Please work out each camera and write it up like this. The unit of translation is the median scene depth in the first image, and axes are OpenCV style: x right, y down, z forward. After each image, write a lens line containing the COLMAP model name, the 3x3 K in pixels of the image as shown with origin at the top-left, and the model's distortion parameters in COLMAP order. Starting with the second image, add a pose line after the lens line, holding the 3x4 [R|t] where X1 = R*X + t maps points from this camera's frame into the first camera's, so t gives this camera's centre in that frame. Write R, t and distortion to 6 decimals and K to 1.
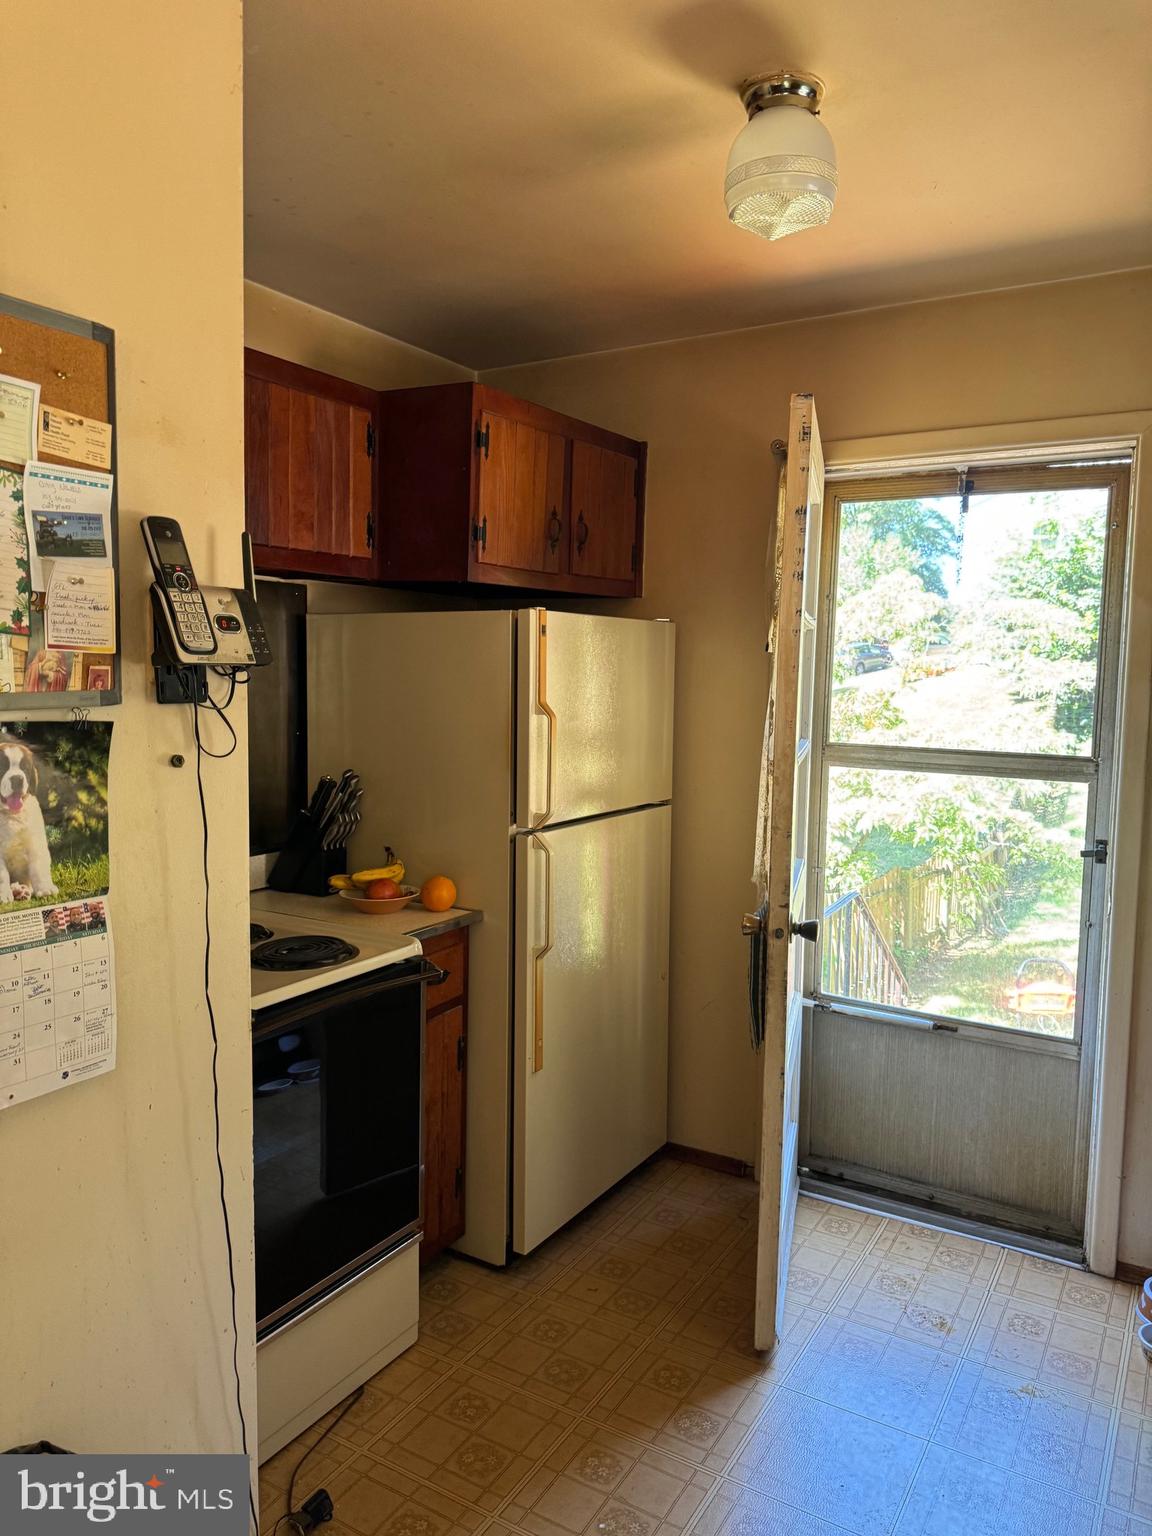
lens RADIAL K [[1097.2, 0, 575.5], [0, 1097.2, 763.0], [0, 0, 1]] dist [0.048727, -0.058692]
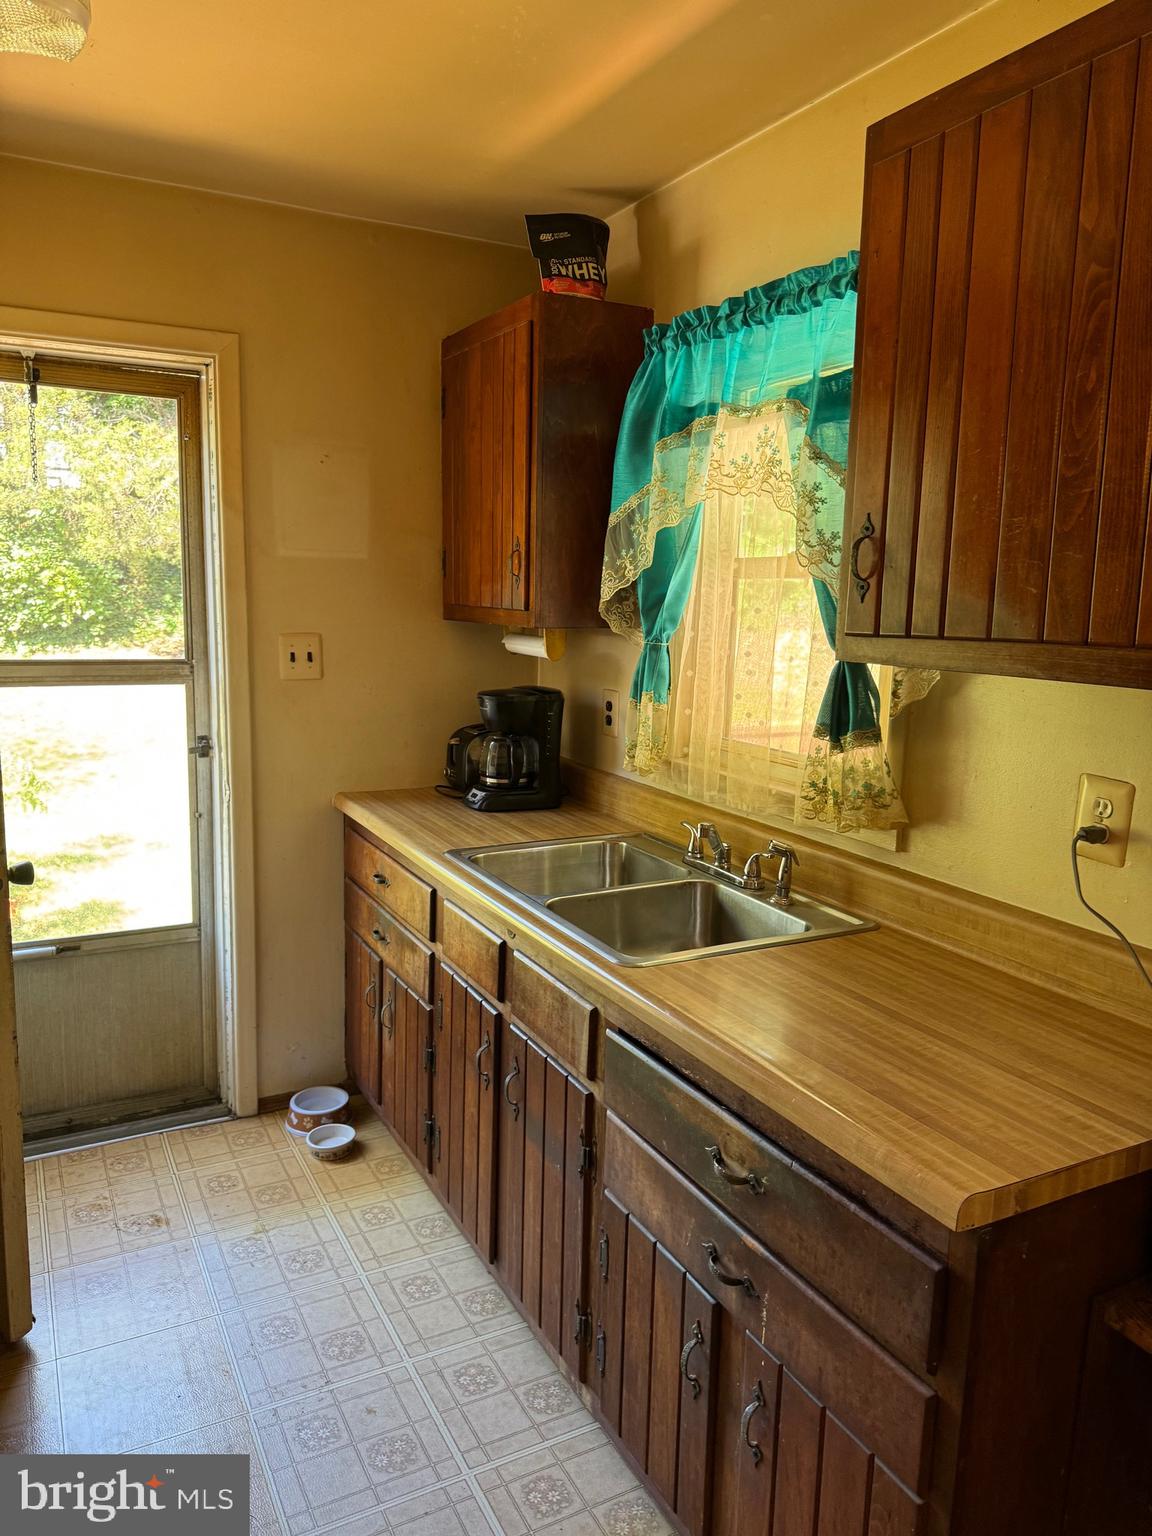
lens RADIAL K [[1097.2, 0, 571.0], [0, 1097.2, 771.6], [0, 0, 1]] dist [0.048727, -0.058692]
pose [[0.527965, -0.148812, 0.836127, -0.234714], [0.065768, 0.988736, 0.134445, -0.016455], [-0.846716, -0.015992, 0.531805, 0.119982]]
